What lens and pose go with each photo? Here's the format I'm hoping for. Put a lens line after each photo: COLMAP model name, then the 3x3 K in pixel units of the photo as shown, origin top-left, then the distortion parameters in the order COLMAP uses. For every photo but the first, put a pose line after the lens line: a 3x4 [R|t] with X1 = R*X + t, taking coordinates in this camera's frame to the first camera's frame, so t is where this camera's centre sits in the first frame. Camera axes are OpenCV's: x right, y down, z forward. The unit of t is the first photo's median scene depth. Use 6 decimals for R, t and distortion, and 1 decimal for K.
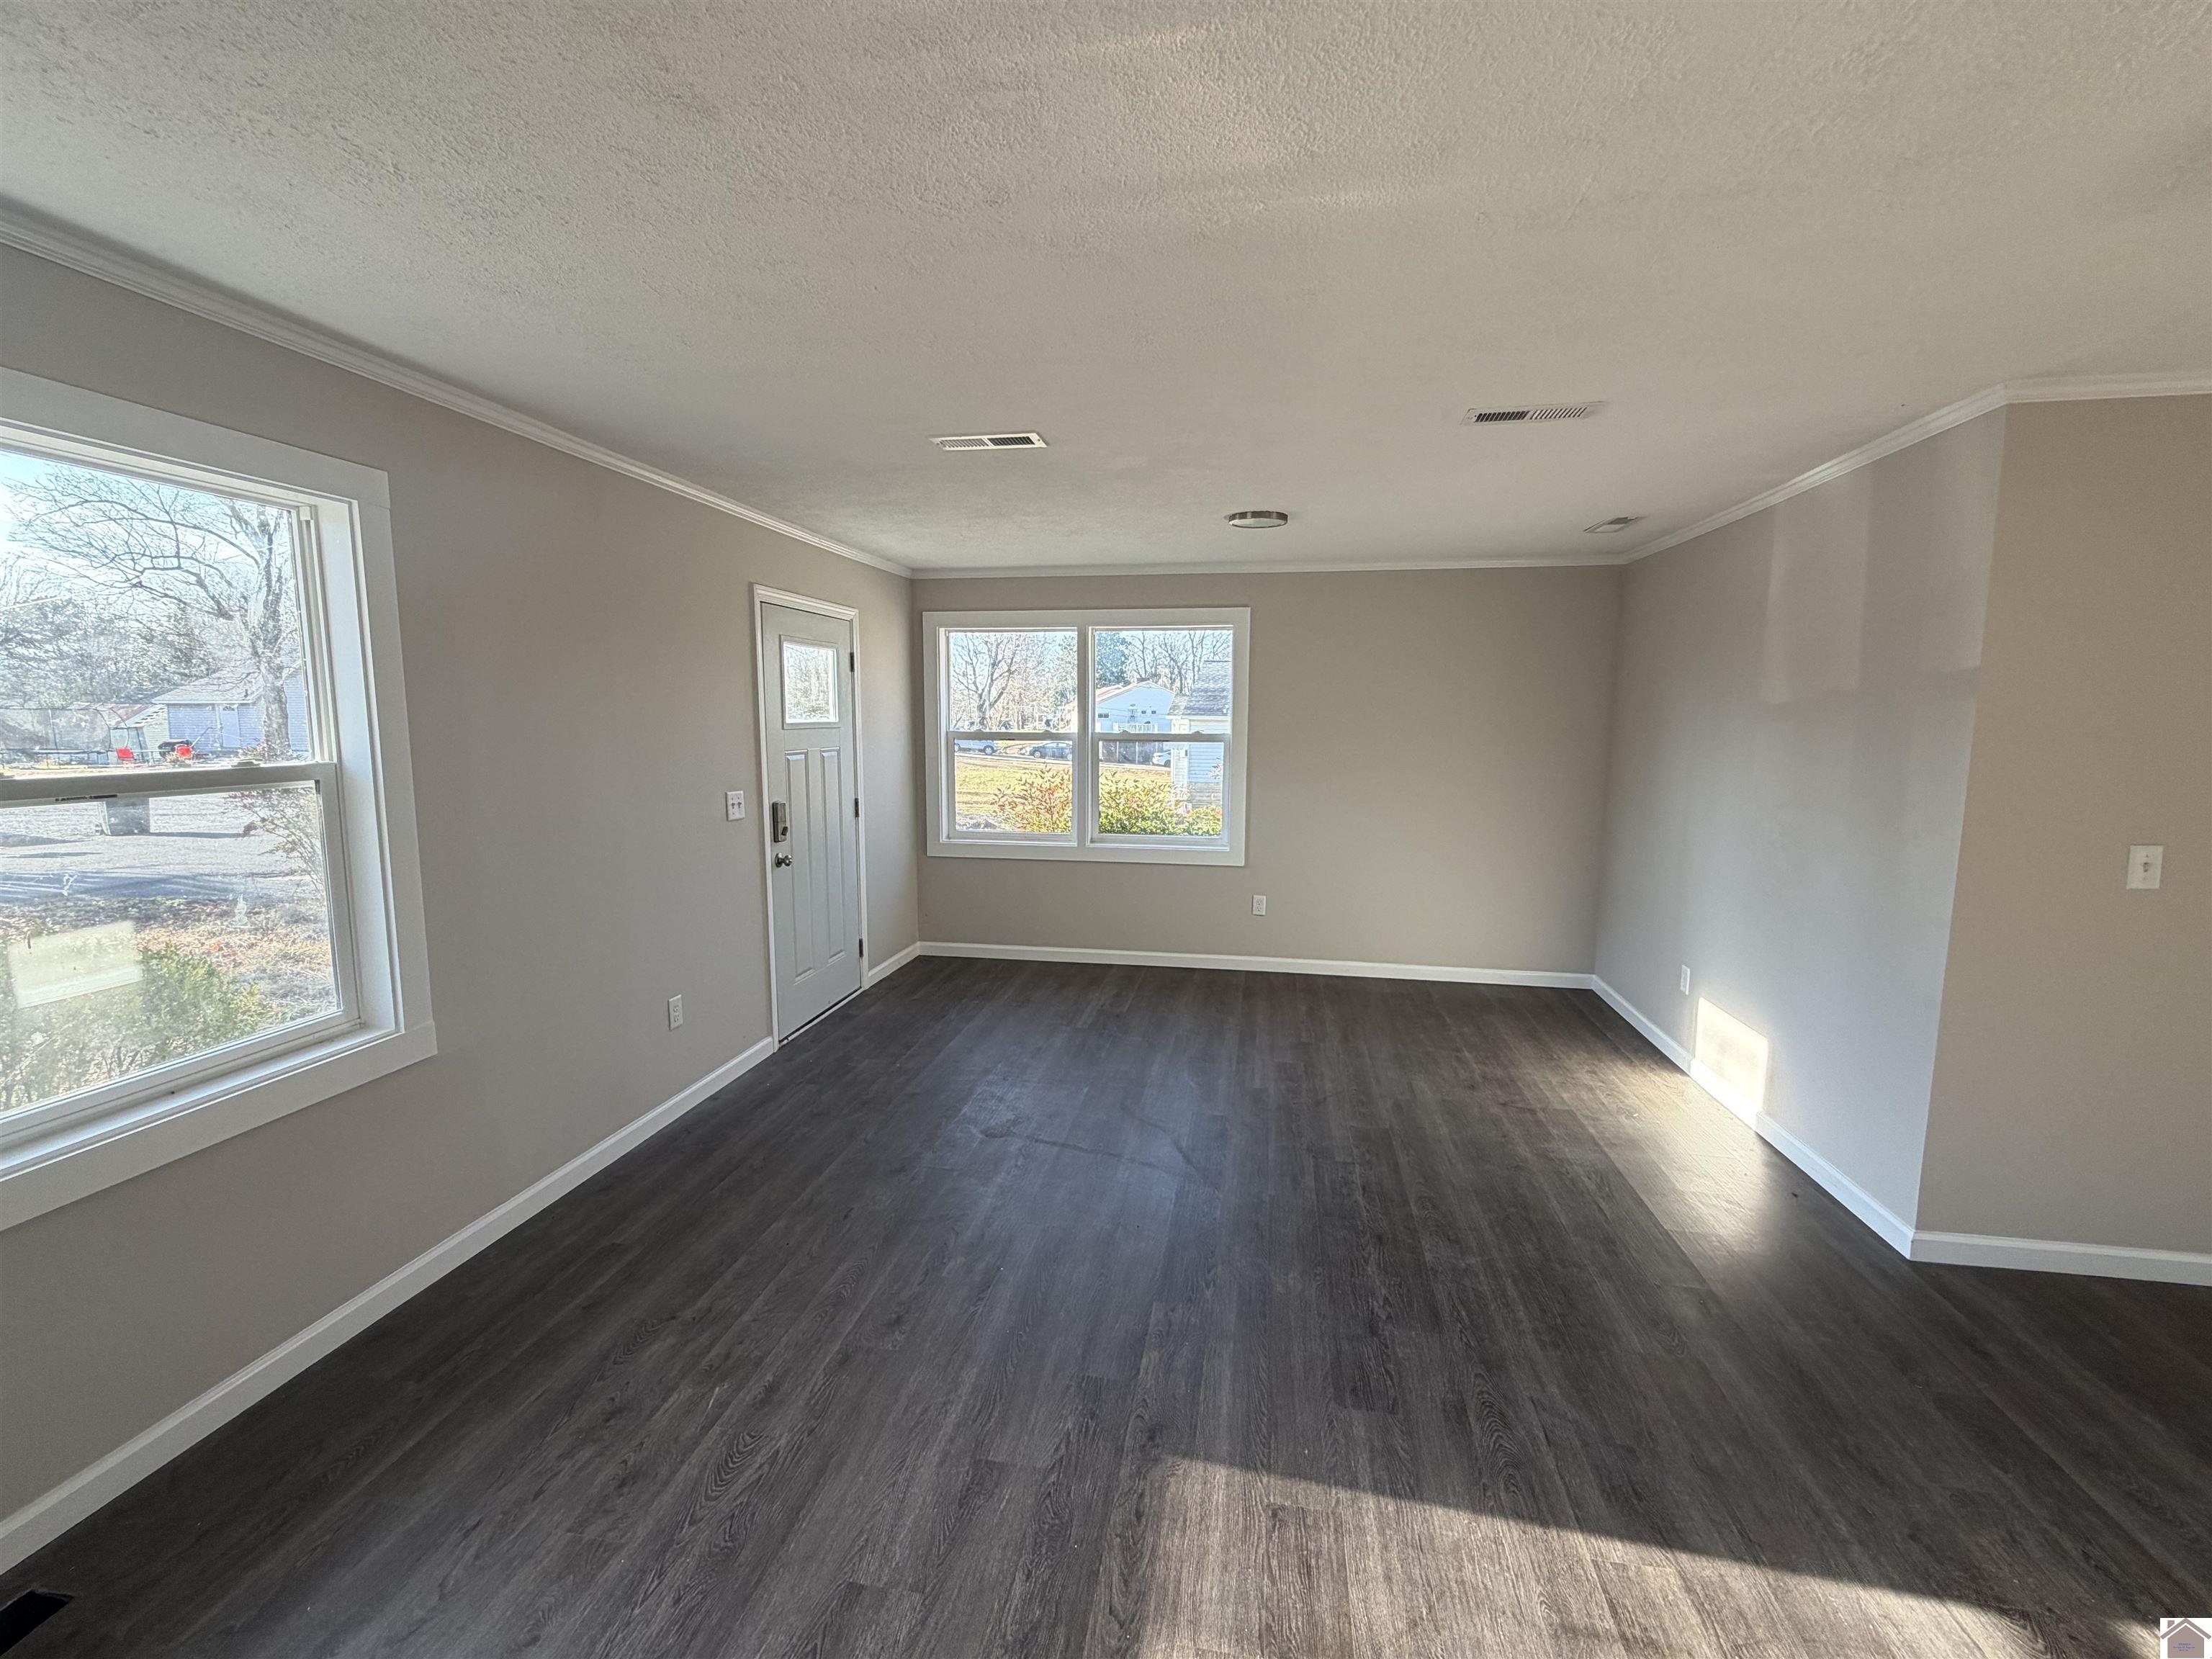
lens RADIAL K [[939.8, 0, 1106.0], [0, 939.8, 829.5], [0, 0, 1]] dist [-0.000754, -0.000198]
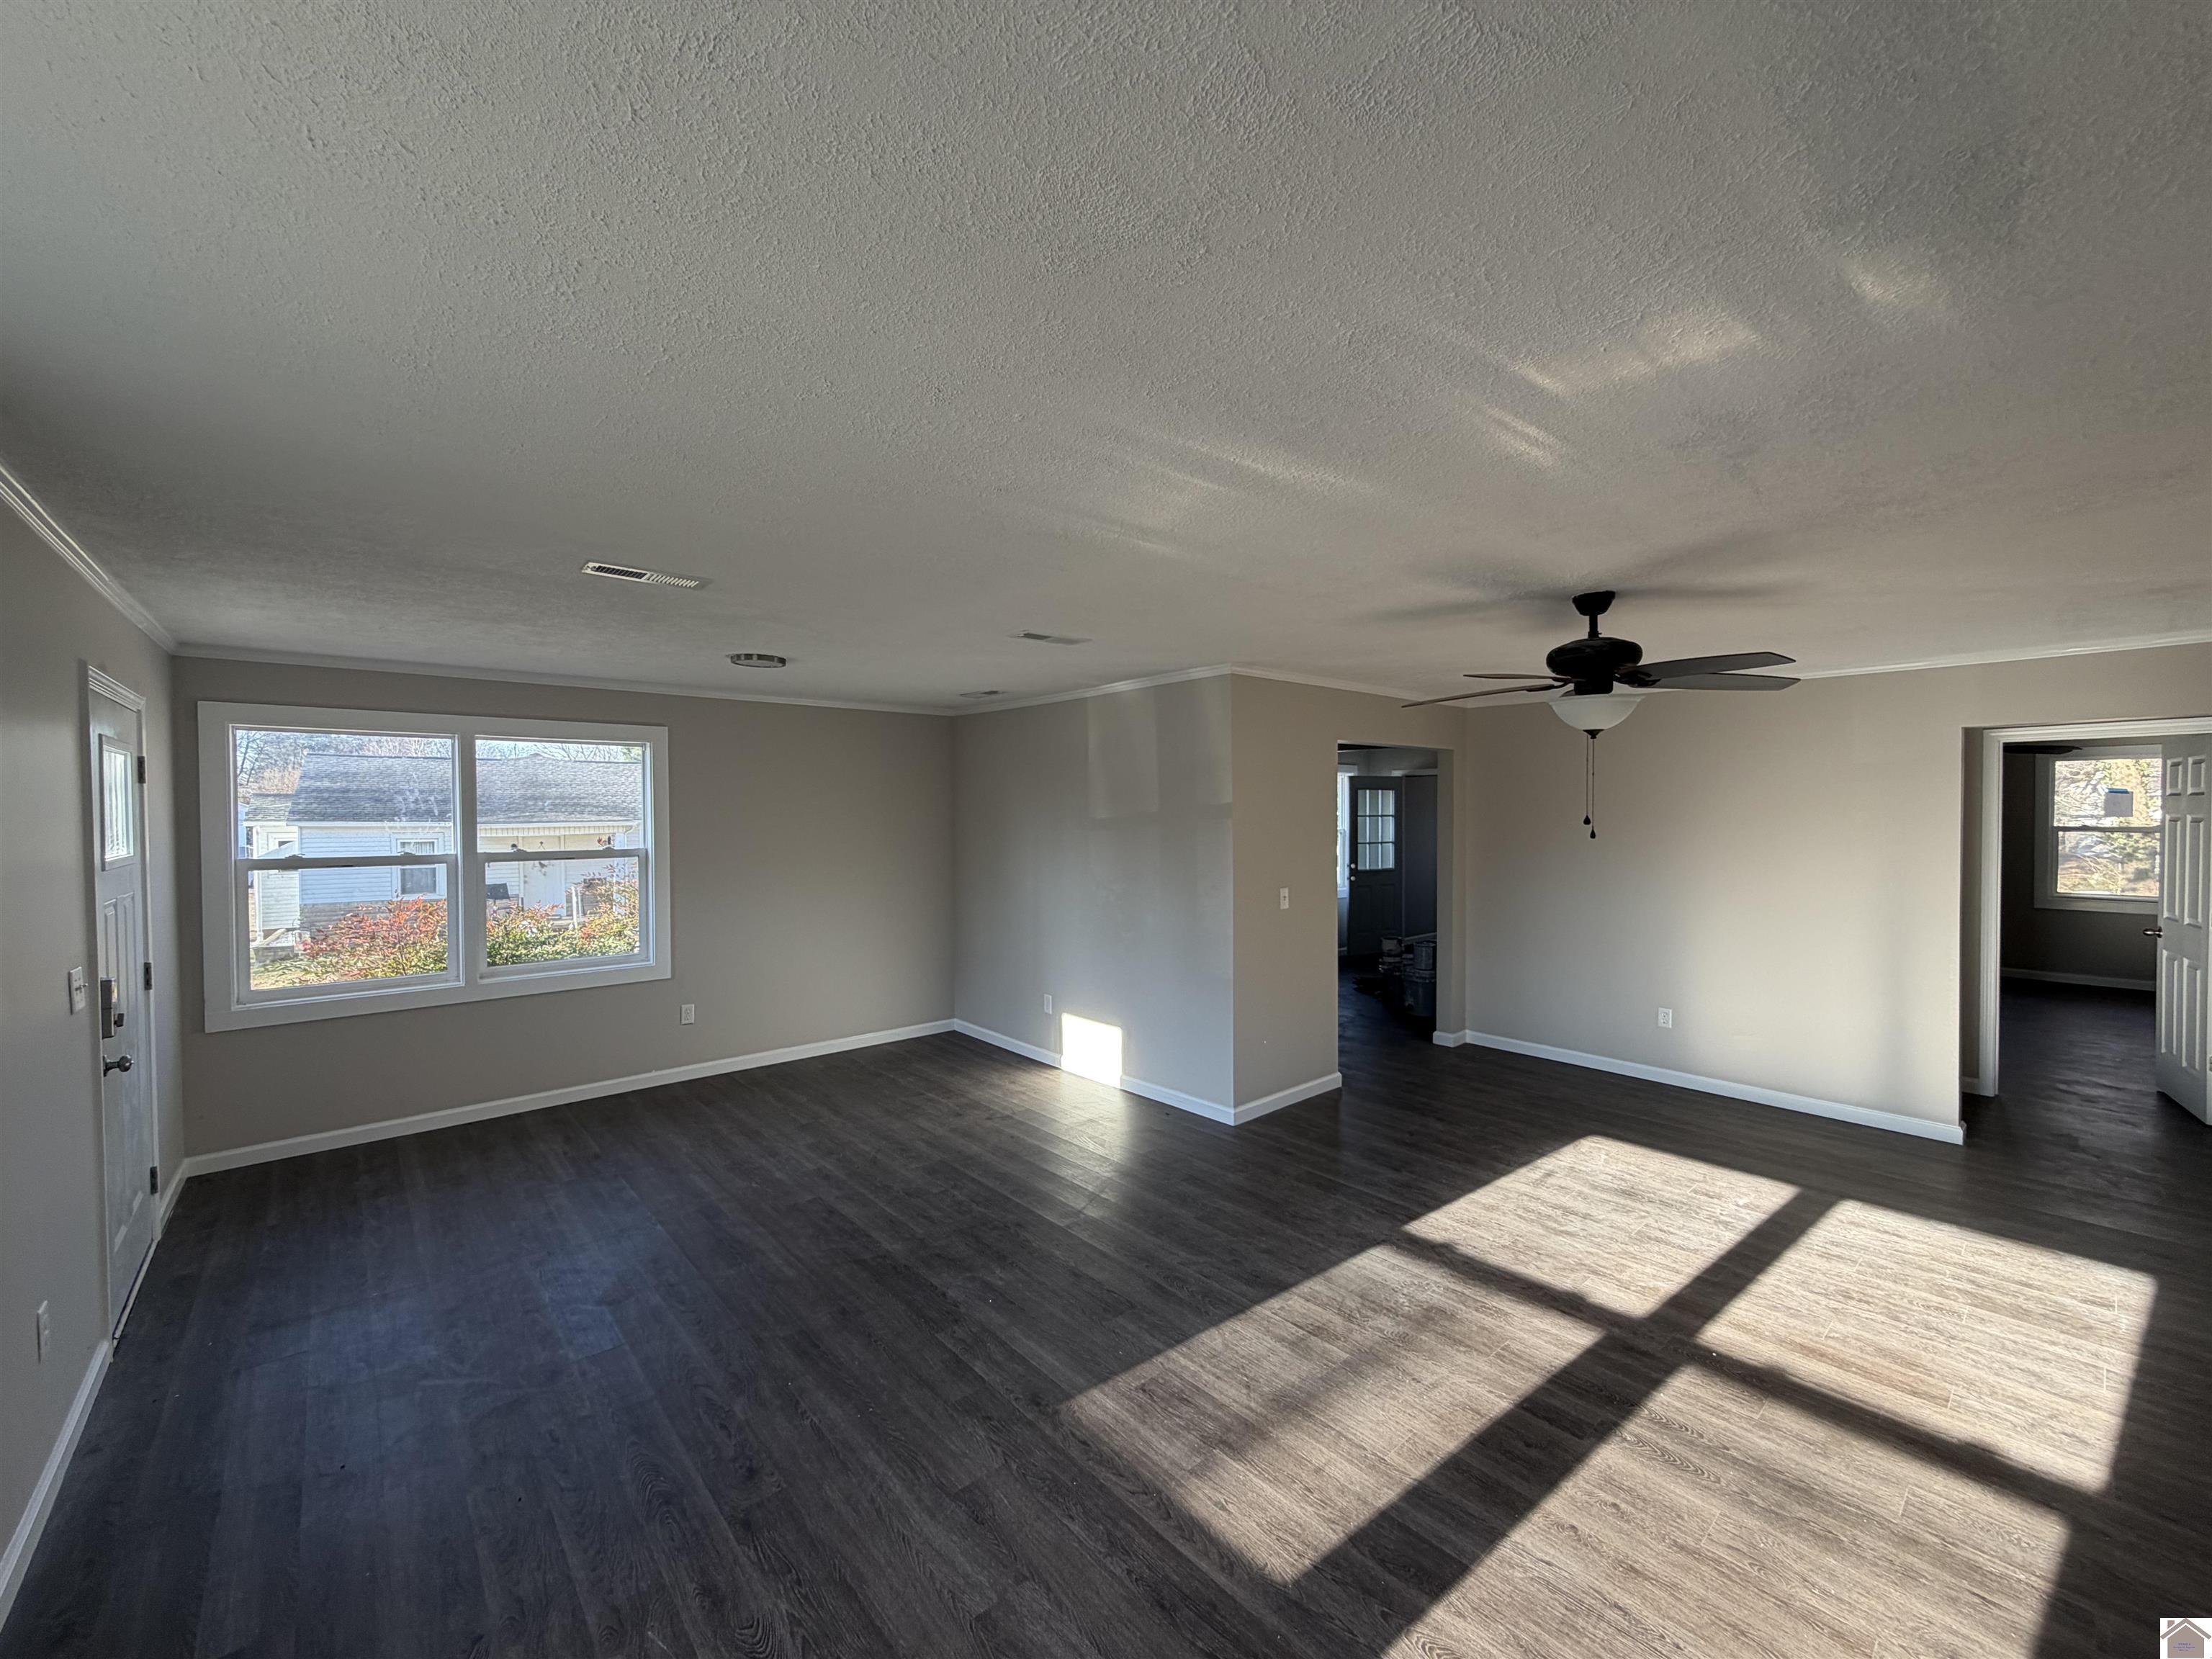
lens RADIAL K [[880.8, 0, 1096.7], [0, 880.8, 829.0], [0, 0, 1]] dist [0.000961, 0.000127]
pose [[0.632595, -0.022598, 0.774153, -0.420957], [0.102638, 0.993204, -0.054878, -0.030551], [-0.767651, 0.114173, 0.630616, 0.045995]]
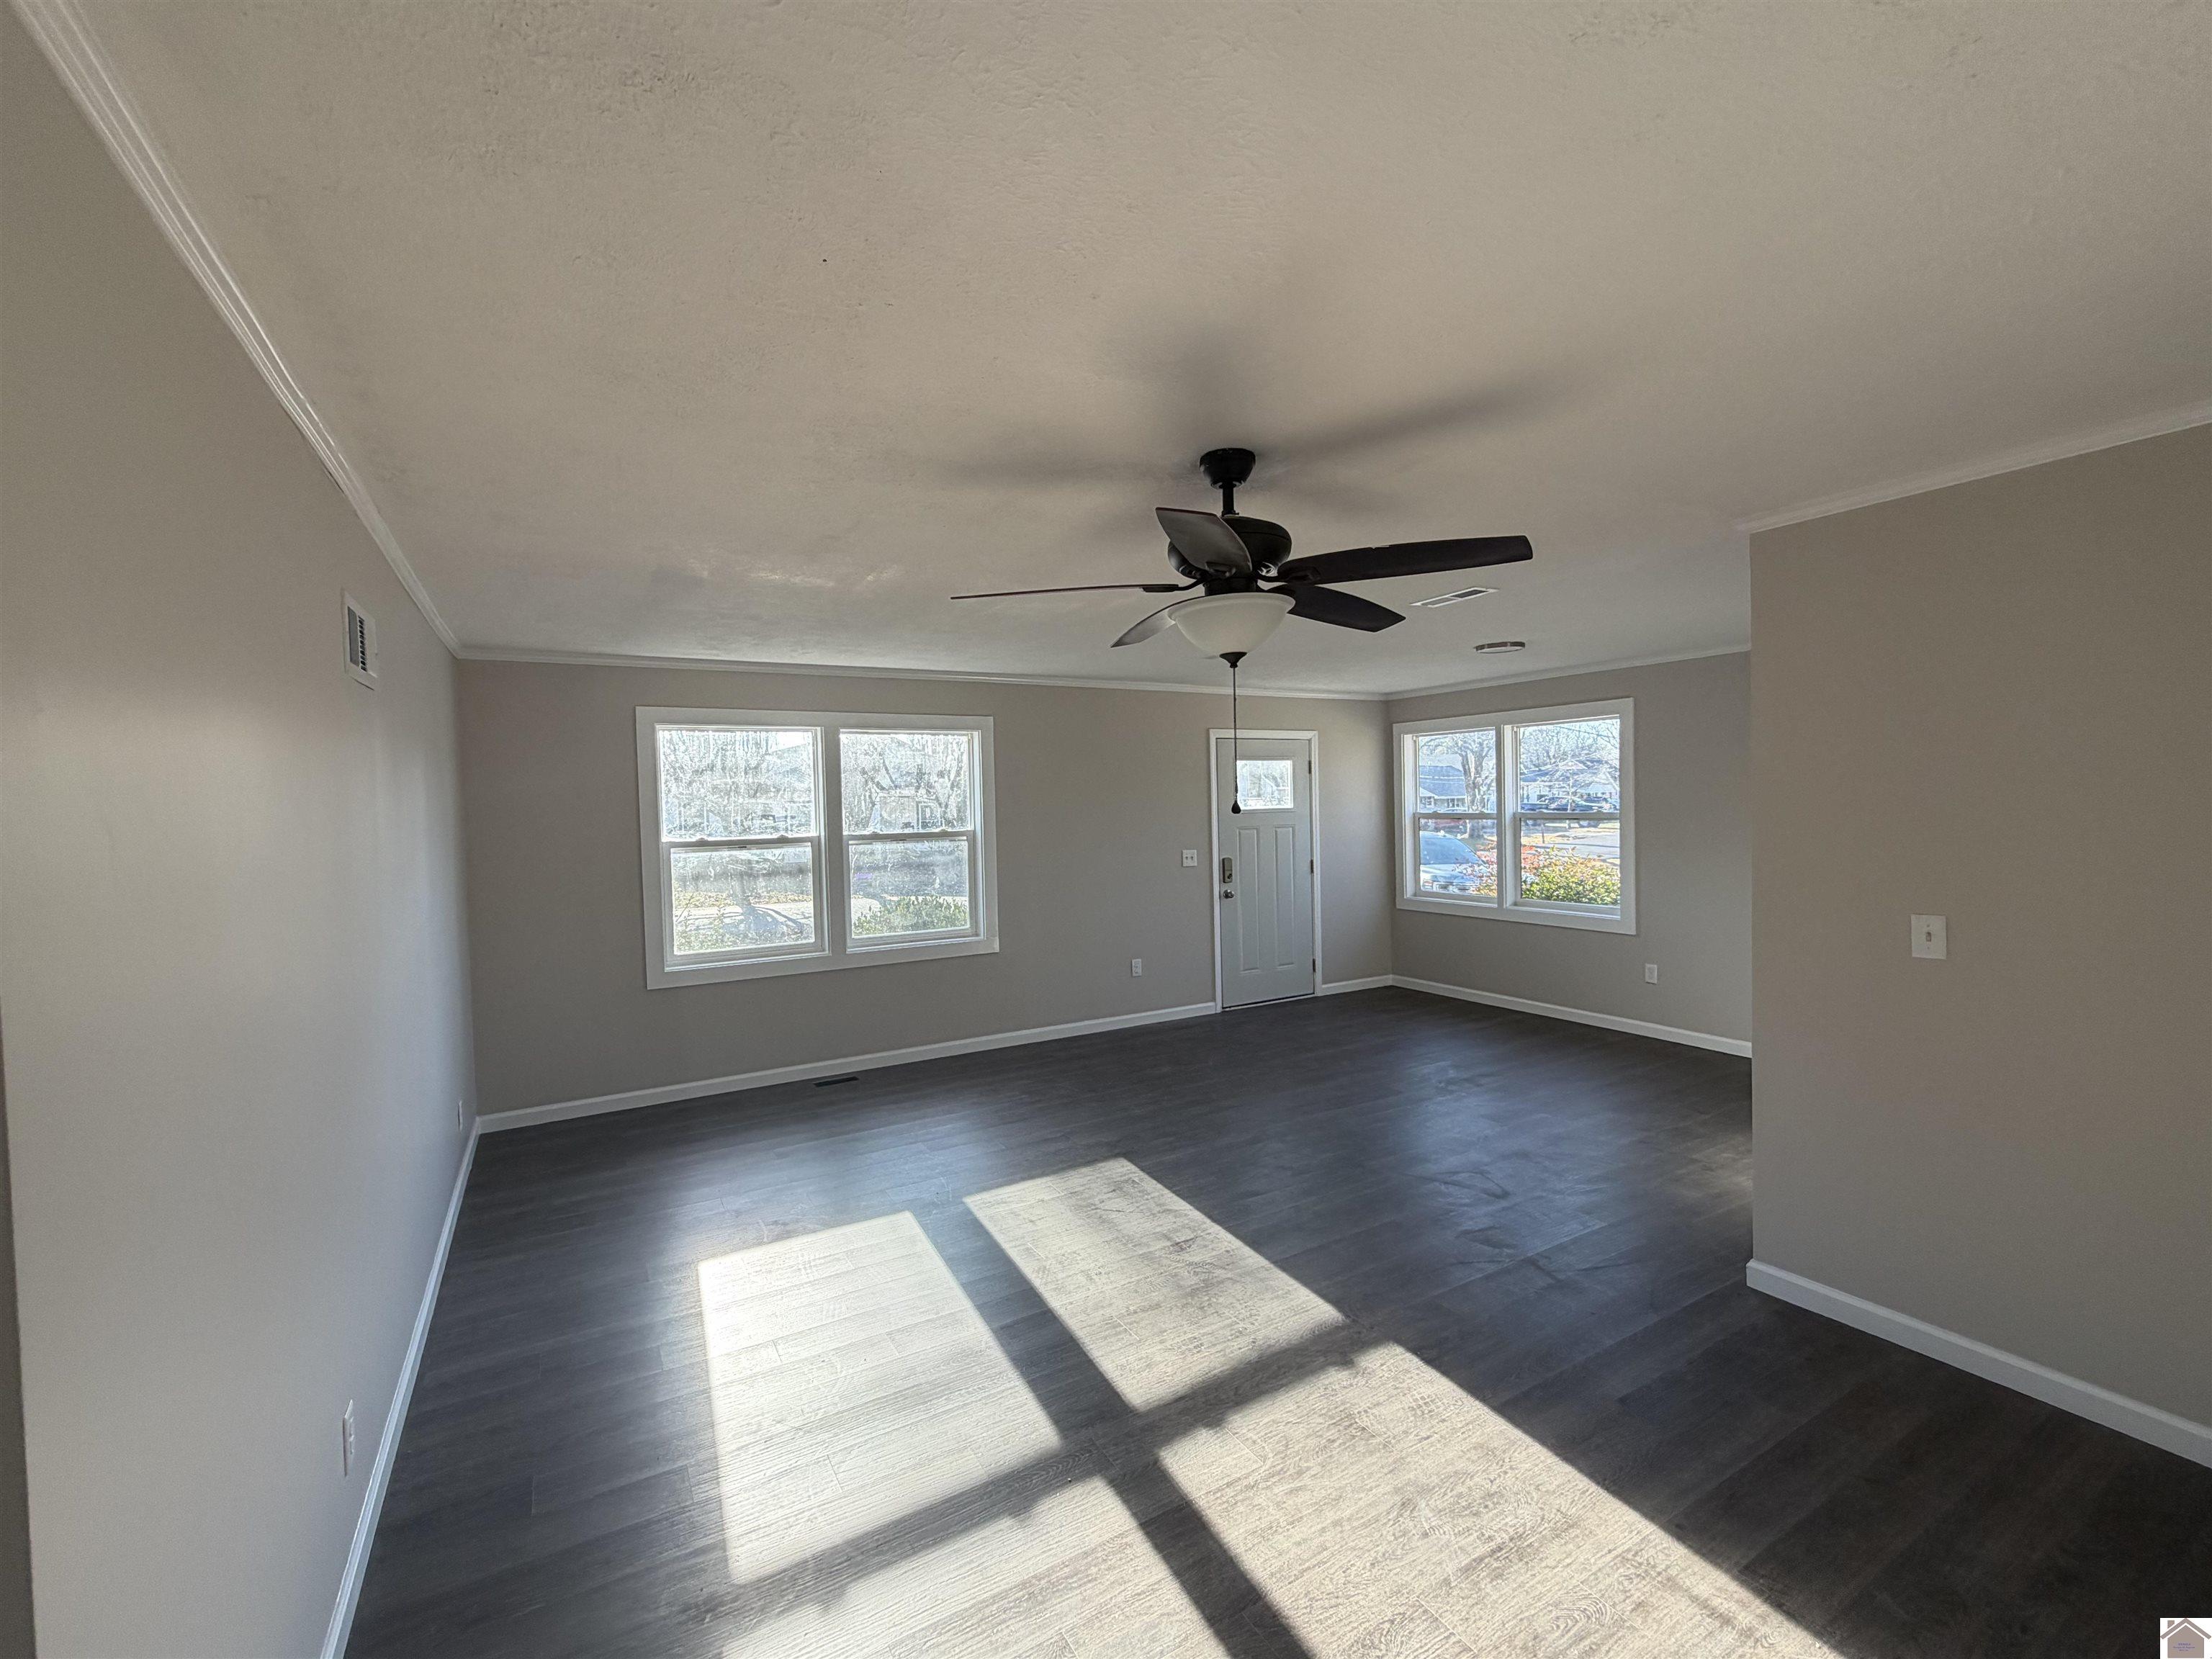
lens RADIAL K [[939.8, 0, 1106.0], [0, 939.8, 829.5], [0, 0, 1]] dist [-0.000754, -0.000198]
pose [[0.639333, 0.001505, -0.768929, 0.837860], [-0.066576, 0.996351, -0.053405, 0.024183], [0.766043, 0.085336, 0.637100, -0.219556]]
